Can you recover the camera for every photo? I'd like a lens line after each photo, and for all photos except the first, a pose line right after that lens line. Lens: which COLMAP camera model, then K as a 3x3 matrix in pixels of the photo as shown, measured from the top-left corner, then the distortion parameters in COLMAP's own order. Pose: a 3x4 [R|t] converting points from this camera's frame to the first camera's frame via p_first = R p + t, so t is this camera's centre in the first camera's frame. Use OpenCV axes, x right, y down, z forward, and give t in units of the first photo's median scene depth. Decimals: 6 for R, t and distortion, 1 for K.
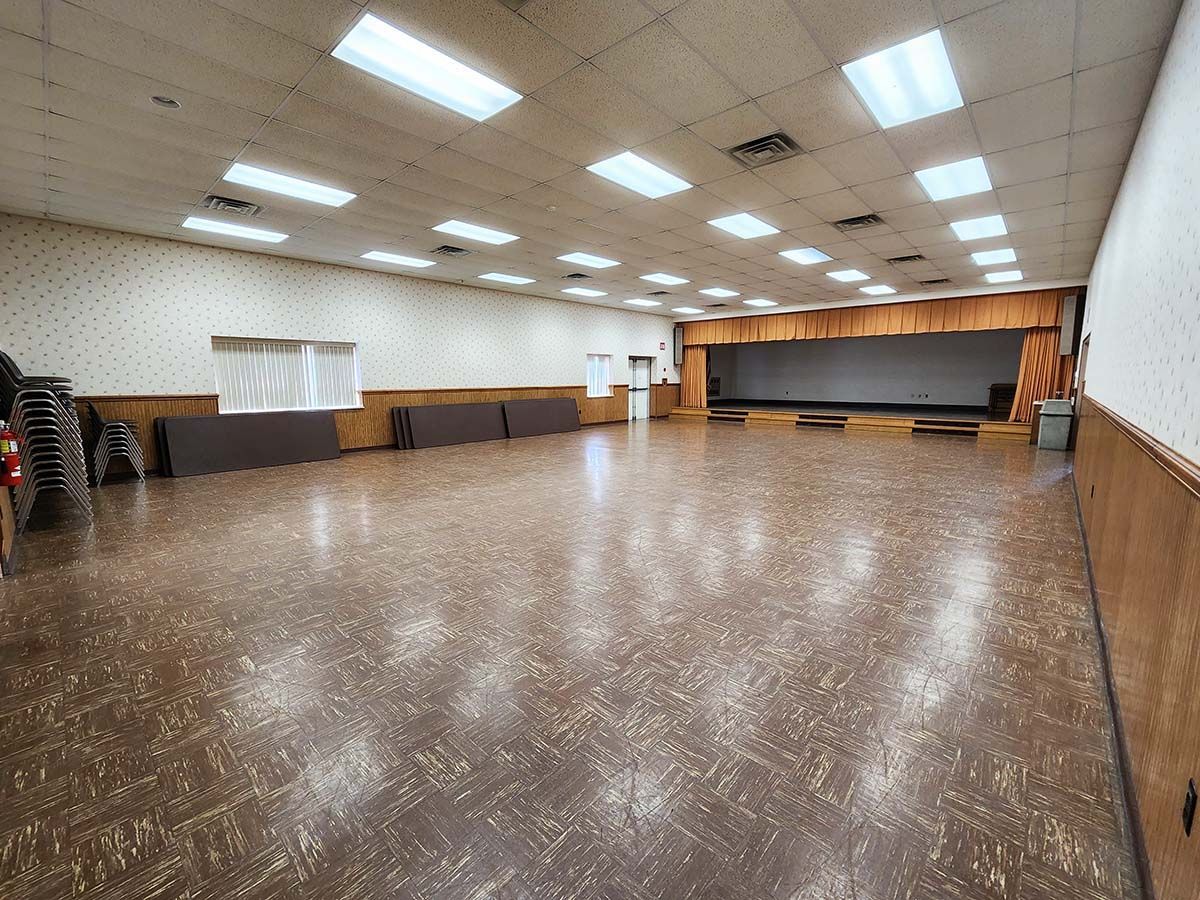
lens RADIAL K [[496.2, 0, 592.3], [0, 496.2, 441.2], [0, 0, 1]] dist [0.002654, 0.000054]
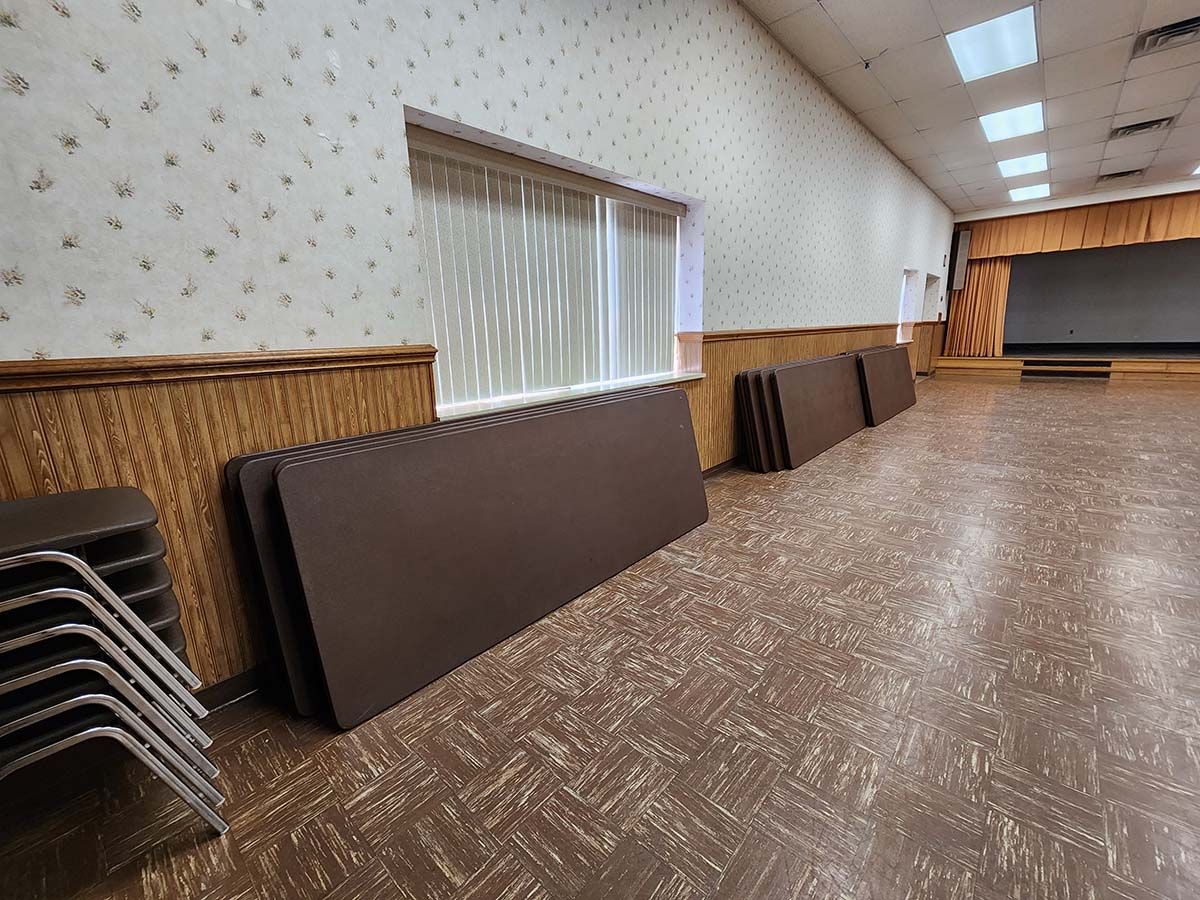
lens RADIAL K [[496.2, 0, 594.3], [0, 496.2, 446.9], [0, 0, 1]] dist [0.002654, 0.000054]
pose [[0.999546, -0.029629, 0.005433, -0.351411], [0.028932, 0.994492, 0.100740, -0.034389], [-0.008388, -0.100537, 0.994898, 0.382250]]
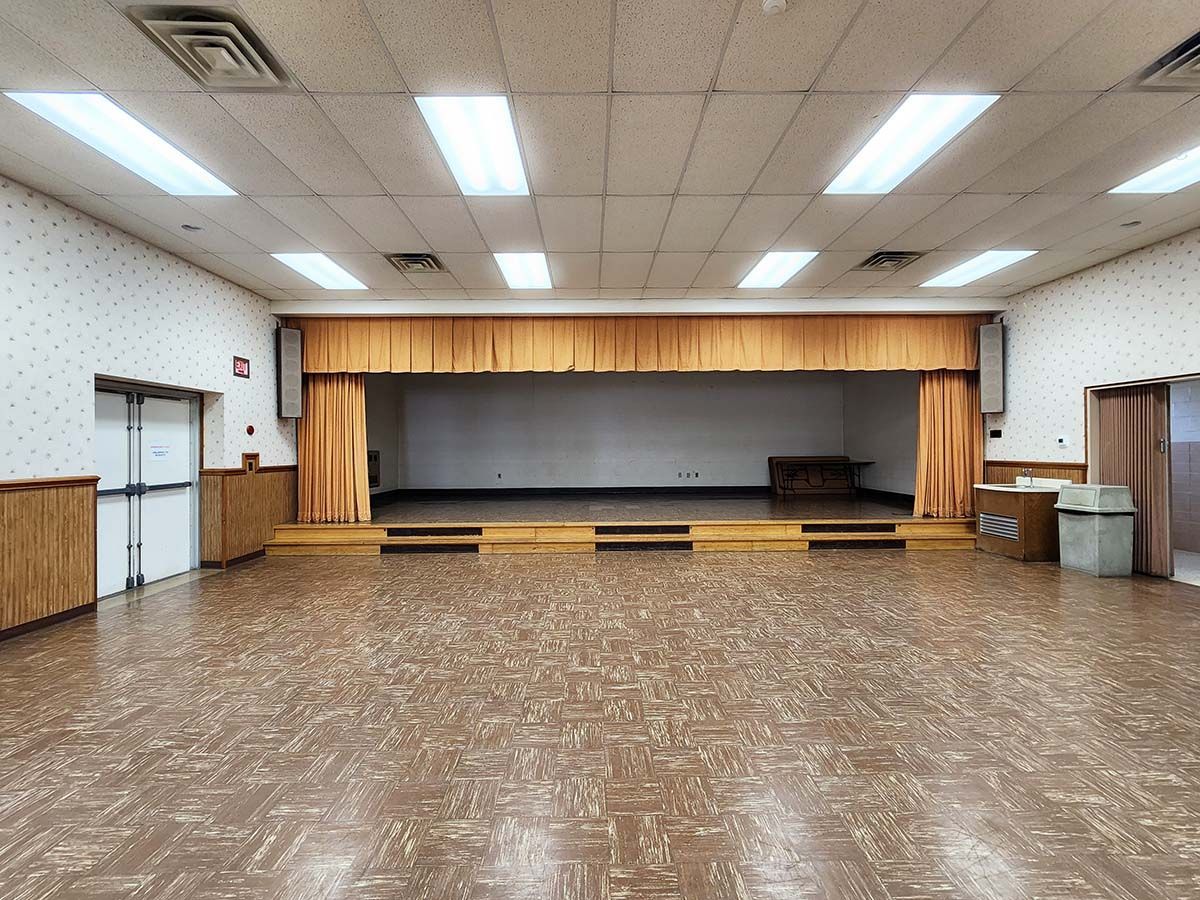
lens RADIAL K [[496.2, 0, 599.1], [0, 496.2, 447.3], [0, 0, 1]] dist [0.002654, 0.000054]
pose [[0.729080, -0.001198, 0.684427, 0.091272], [0.093615, 0.990775, -0.097989, -0.078541], [-0.677996, 0.135515, 0.722466, 0.618939]]
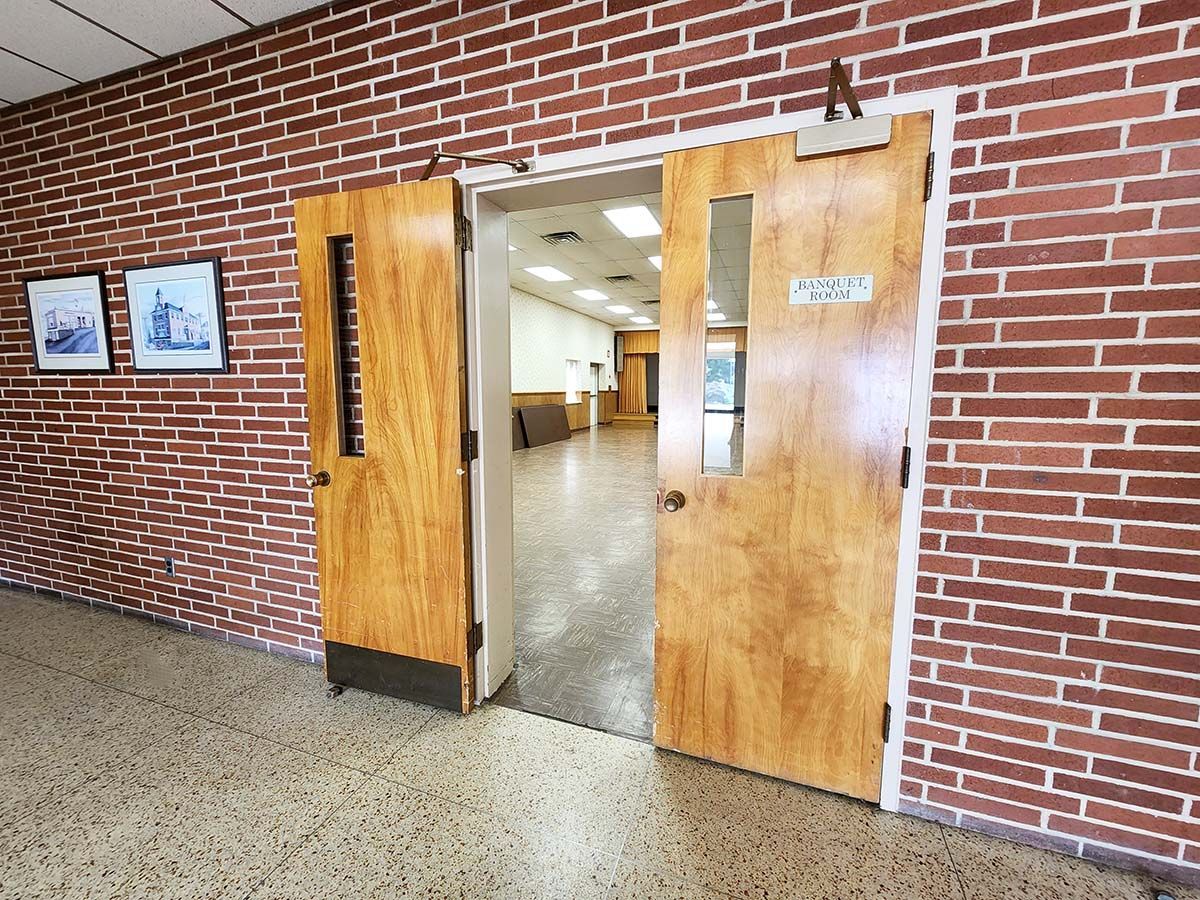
lens RADIAL K [[496.2, 0, 600.3], [0, 496.2, 449.2], [0, 0, 1]] dist [0.002654, 0.000054]
pose [[0.920159, -0.043490, 0.389121, -0.307853], [0.044673, 0.998984, 0.006014, -0.002373], [-0.388987, 0.011850, 0.921167, 0.077749]]
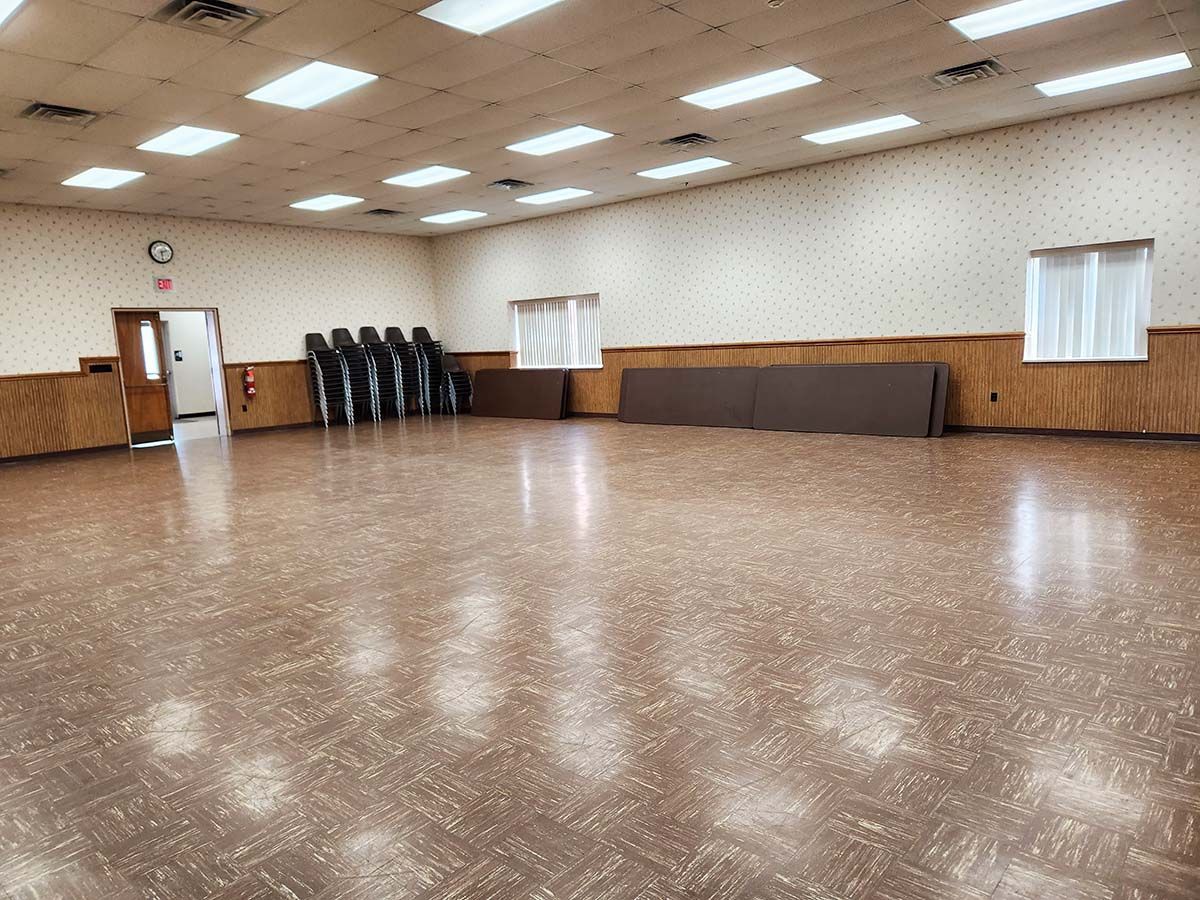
lens RADIAL K [[802.7, 0, 589.3], [0, 802.7, 449.1], [0, 0, 1]] dist [0.012407, 0.001518]
pose [[0.021967, 0.139214, -0.990019, 0.595601], [-0.083472, 0.987055, 0.136945, -0.074241], [0.996268, 0.079631, 0.033303, 0.599280]]
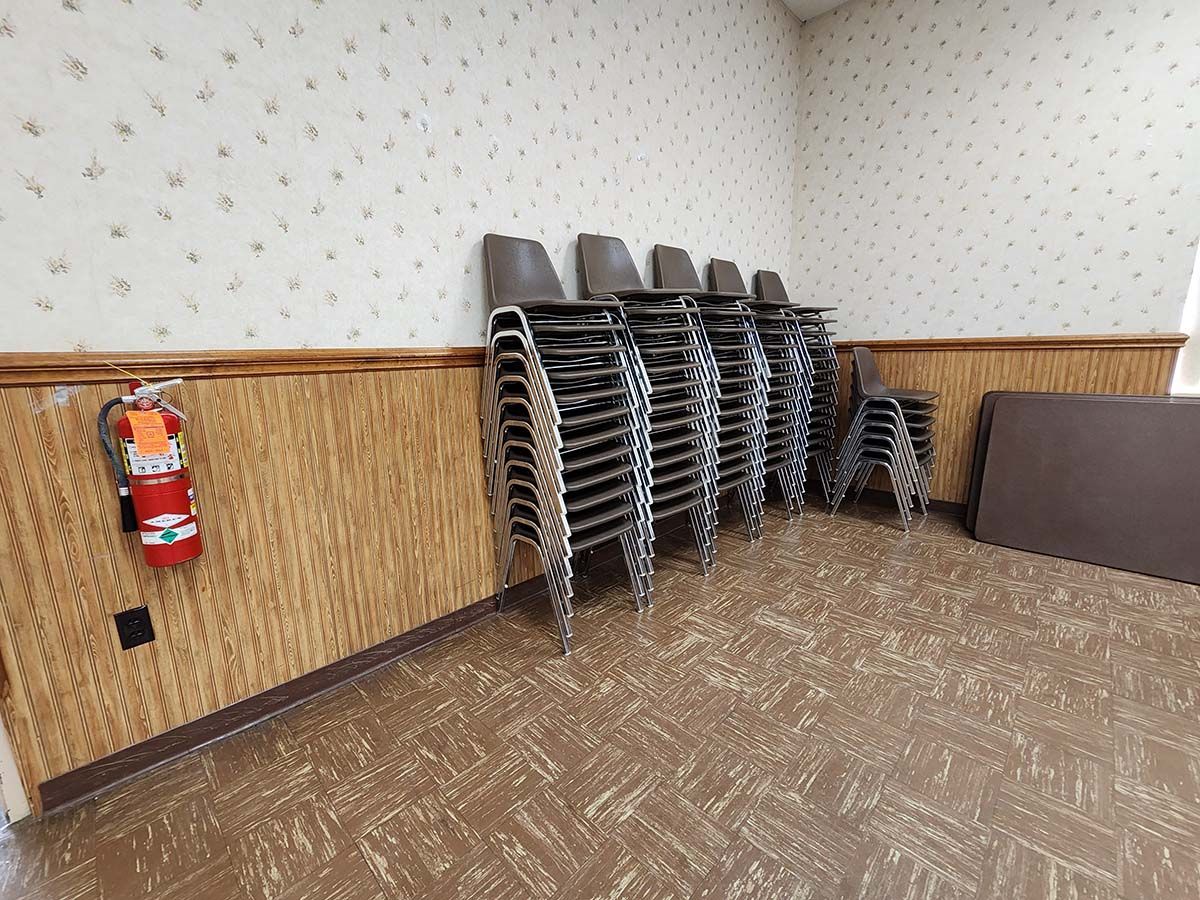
lens RADIAL K [[496.2, 0, 599.4], [0, 496.2, 442.6], [0, 0, 1]] dist [0.002654, 0.000054]
pose [[-0.015658, 0.194366, -0.980804, -0.216811], [-0.104347, 0.975251, 0.194931, -0.025808], [0.994418, 0.105396, 0.005011, 0.327602]]
